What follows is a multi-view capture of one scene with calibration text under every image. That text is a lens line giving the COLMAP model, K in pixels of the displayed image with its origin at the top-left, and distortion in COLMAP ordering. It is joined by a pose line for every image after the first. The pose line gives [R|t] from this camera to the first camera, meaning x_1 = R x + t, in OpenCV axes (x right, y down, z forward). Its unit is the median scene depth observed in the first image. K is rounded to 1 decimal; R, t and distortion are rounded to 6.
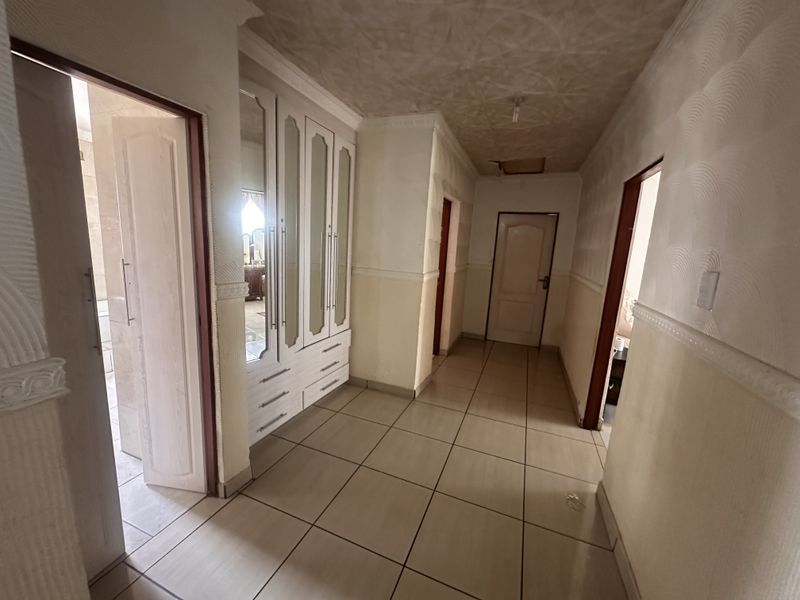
lens RADIAL K [[319.8, 0, 400.0], [0, 319.8, 300.0], [0, 0, 1]] dist [0.000355, 0.000077]
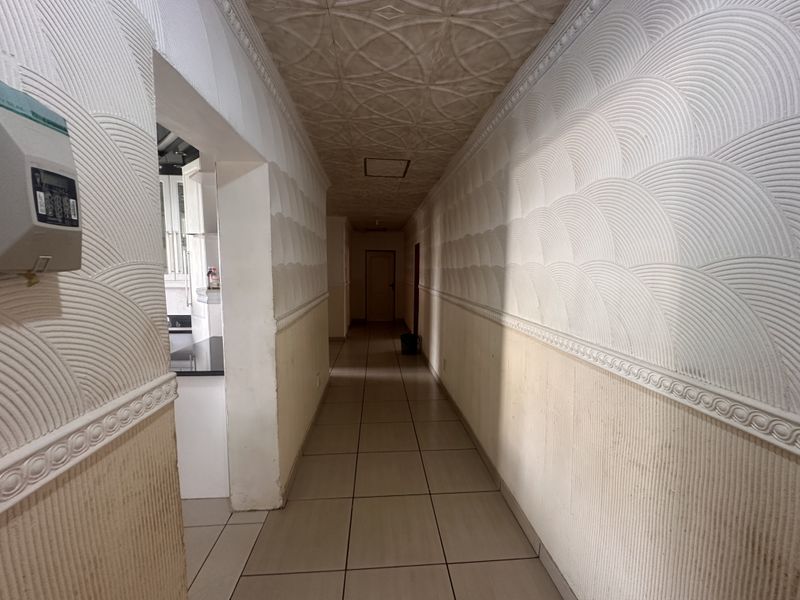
lens RADIAL K [[319.8, 0, 400.0], [0, 319.8, 300.0], [0, 0, 1]] dist [0.000355, 0.000077]
pose [[0.893346, -0.092218, 0.439806, -0.535684], [0.120849, 0.991963, -0.037479, 0.159049], [-0.432815, 0.086631, 0.897311, -1.095427]]
